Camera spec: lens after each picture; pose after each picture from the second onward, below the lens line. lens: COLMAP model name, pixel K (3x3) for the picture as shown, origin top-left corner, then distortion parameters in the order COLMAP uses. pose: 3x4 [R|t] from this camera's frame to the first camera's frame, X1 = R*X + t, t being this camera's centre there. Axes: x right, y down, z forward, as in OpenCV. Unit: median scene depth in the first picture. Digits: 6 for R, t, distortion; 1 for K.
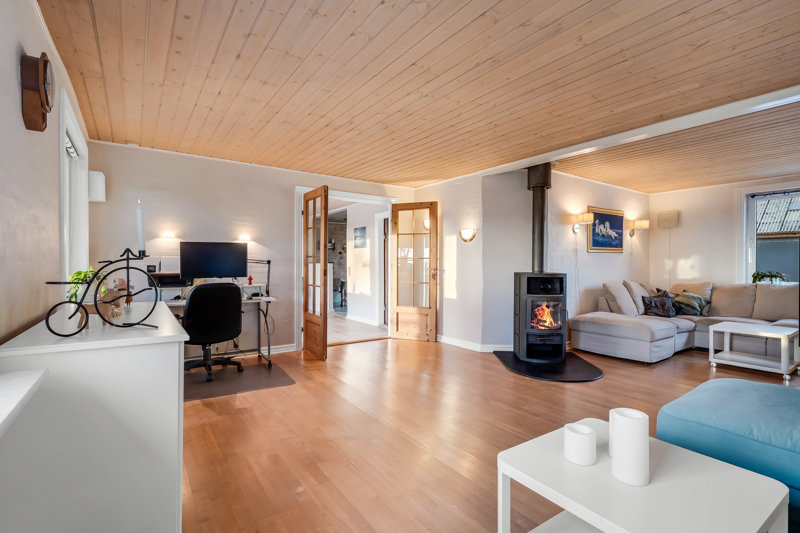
lens RADIAL K [[384.2, 0, 400.0], [0, 384.2, 266.5], [0, 0, 1]] dist [0.000484, 0.000147]
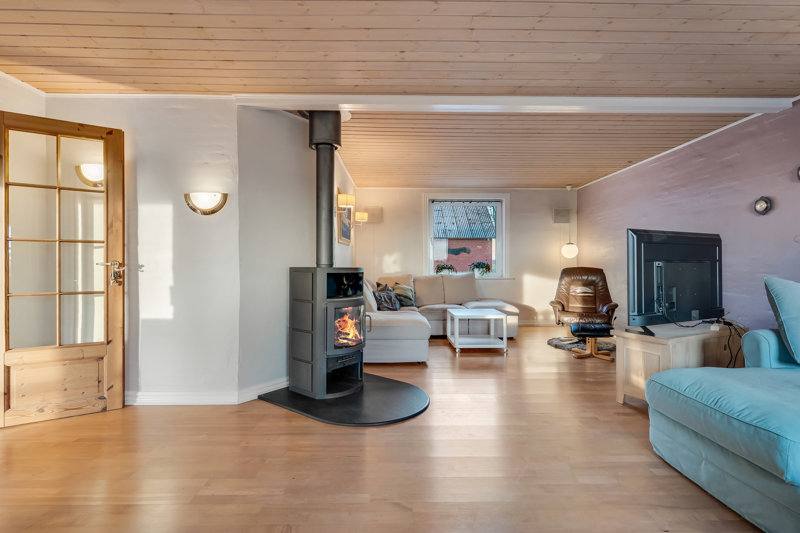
lens RADIAL K [[384.9, 0, 400.0], [0, 384.9, 266.5], [0, 0, 1]] dist [0.000360, 0.000383]
pose [[0.552032, -0.011137, 0.833749, -0.131287], [0.008273, 0.999935, 0.007880, 0.009241], [-0.833782, 0.002548, 0.552088, 0.427970]]
